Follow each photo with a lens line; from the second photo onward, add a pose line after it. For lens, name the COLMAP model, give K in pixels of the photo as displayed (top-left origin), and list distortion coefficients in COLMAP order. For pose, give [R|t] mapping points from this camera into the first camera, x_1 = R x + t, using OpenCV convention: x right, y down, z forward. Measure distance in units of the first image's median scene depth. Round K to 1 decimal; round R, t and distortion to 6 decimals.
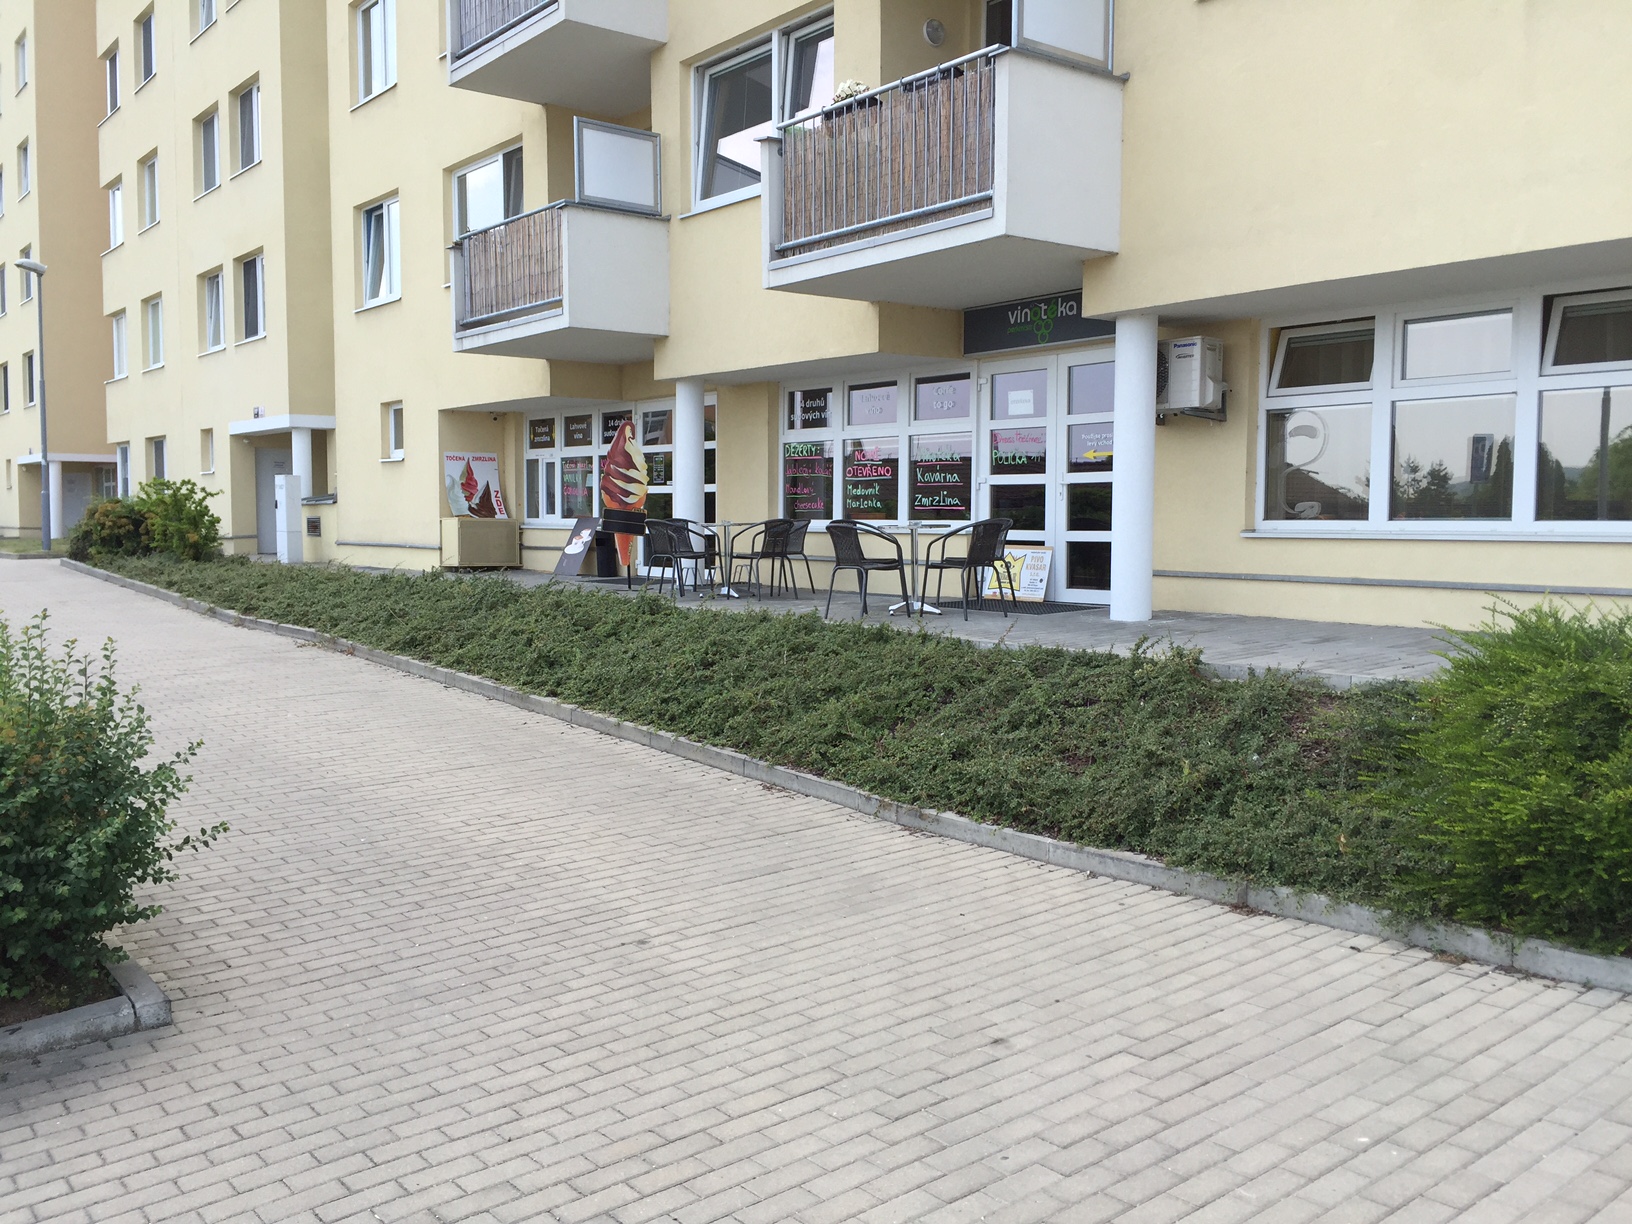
lens RADIAL K [[1358.7, 0, 816.0], [0, 1358.7, 612.0], [0, 0, 1]] dist [0.047056, -0.000108]
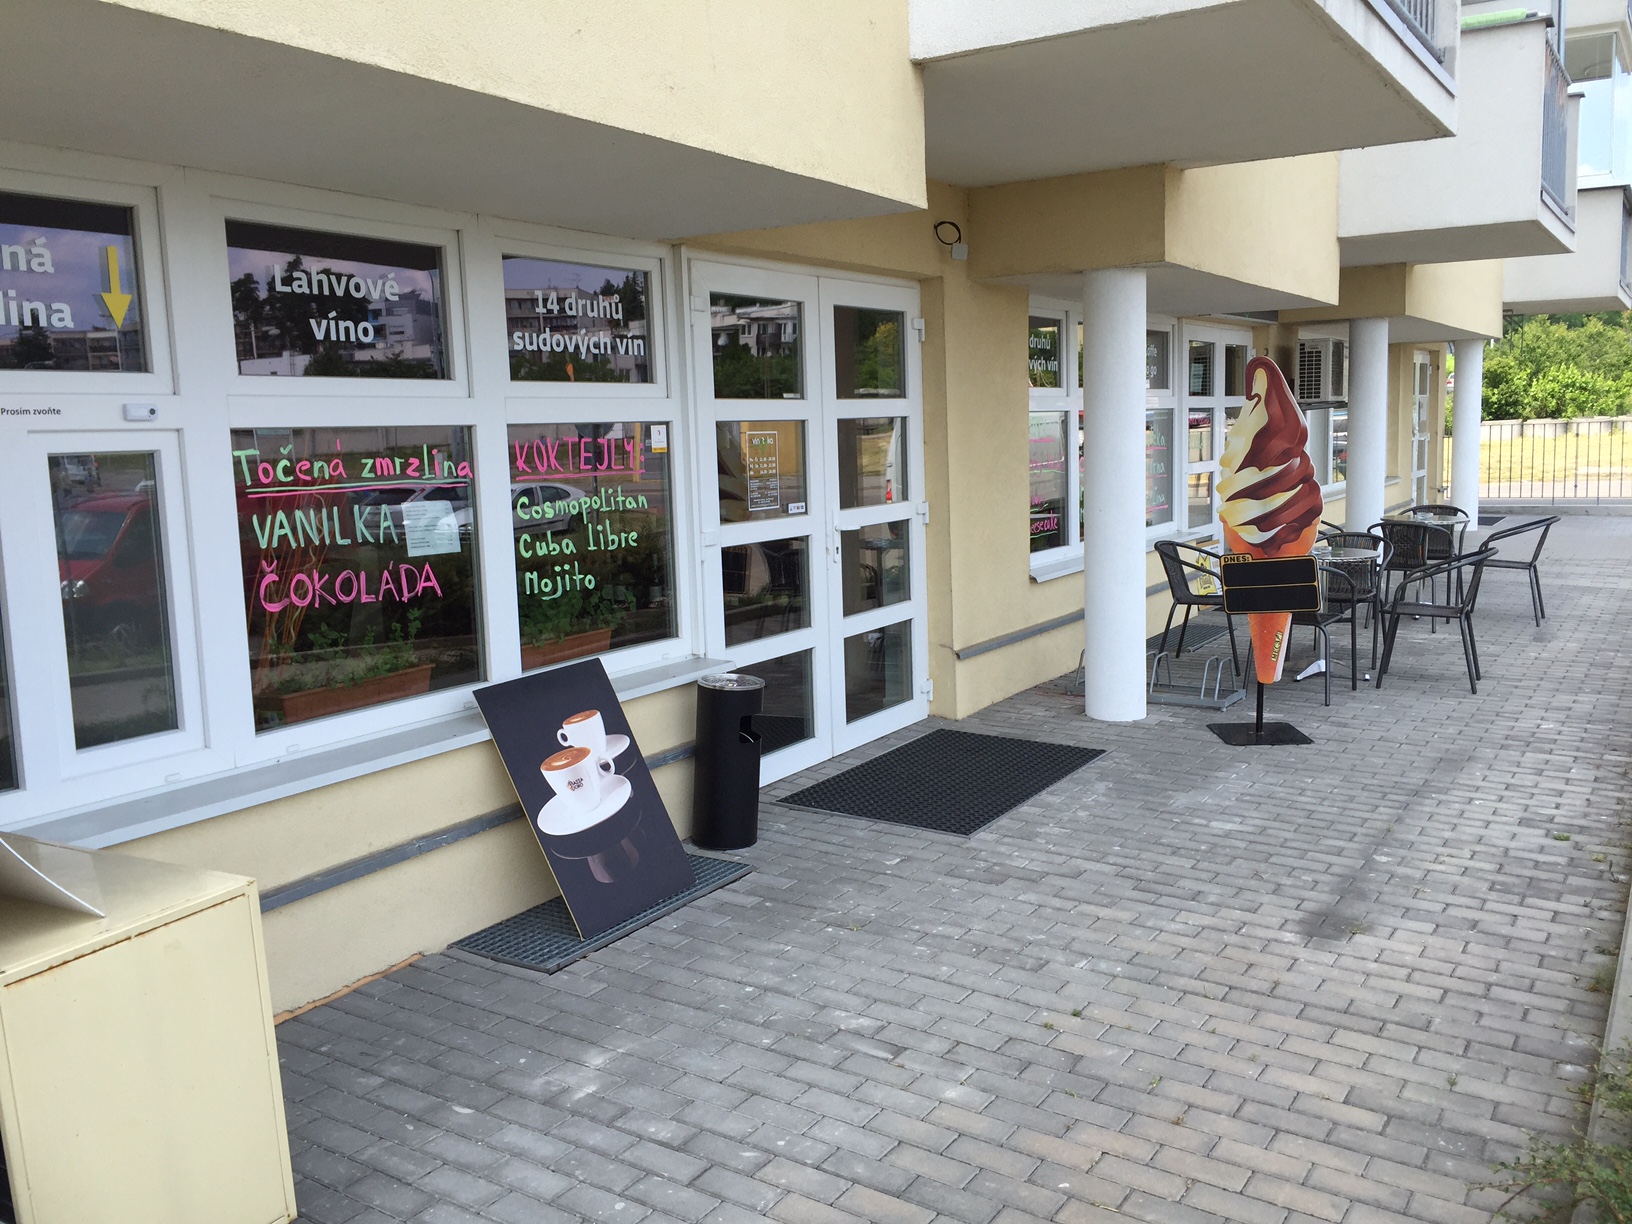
lens RADIAL K [[1372.2, 0, 815.8], [0, 1372.2, 590.7], [0, 0, 1]] dist [0.045493, -0.000968]
pose [[-0.306597, -0.106237, 0.945892, -0.289821], [0.097010, 0.985089, 0.142084, -0.136268], [-0.946883, 0.135324, -0.291719, 1.080439]]
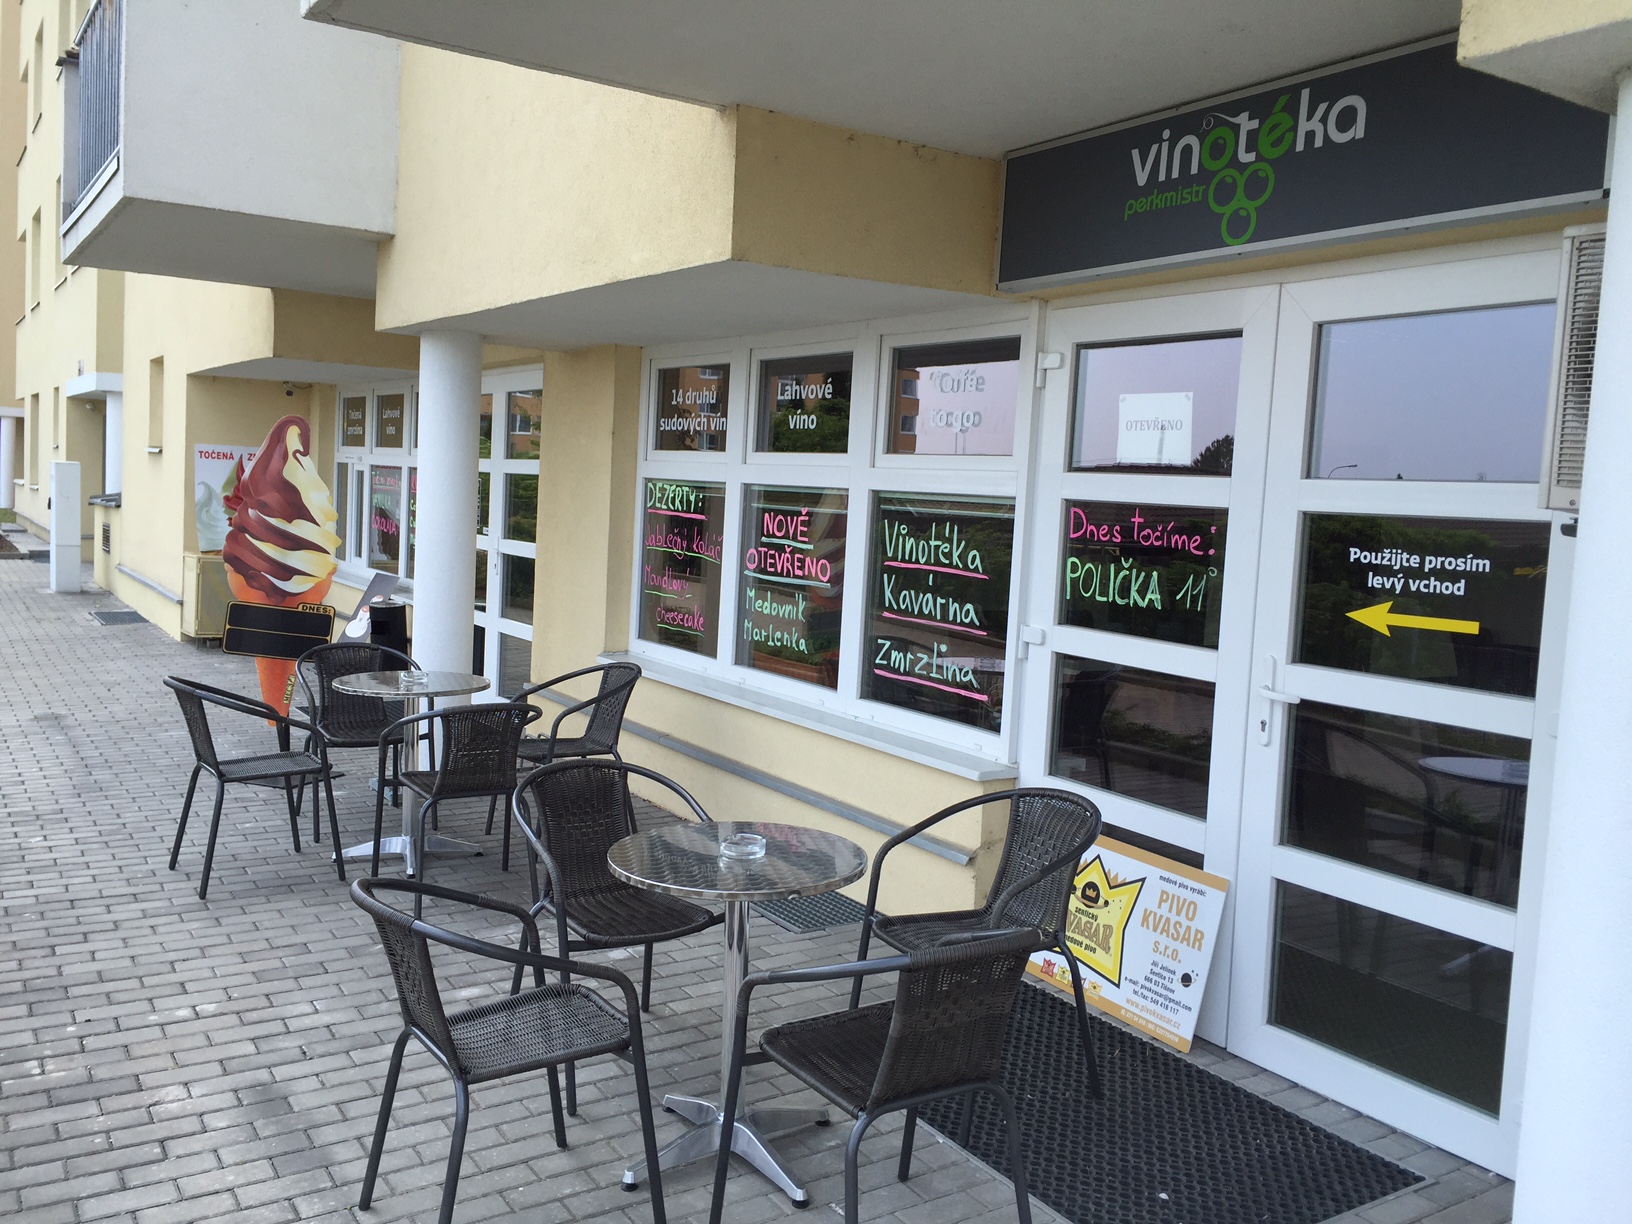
lens RADIAL K [[1372.2, 0, 815.8], [0, 1372.2, 590.7], [0, 0, 1]] dist [0.045493, -0.000968]
pose [[0.992788, 0.060264, -0.103636, 0.100331], [-0.060461, 0.998170, 0.001238, -0.104203], [0.103521, 0.005037, 0.994615, 0.624358]]
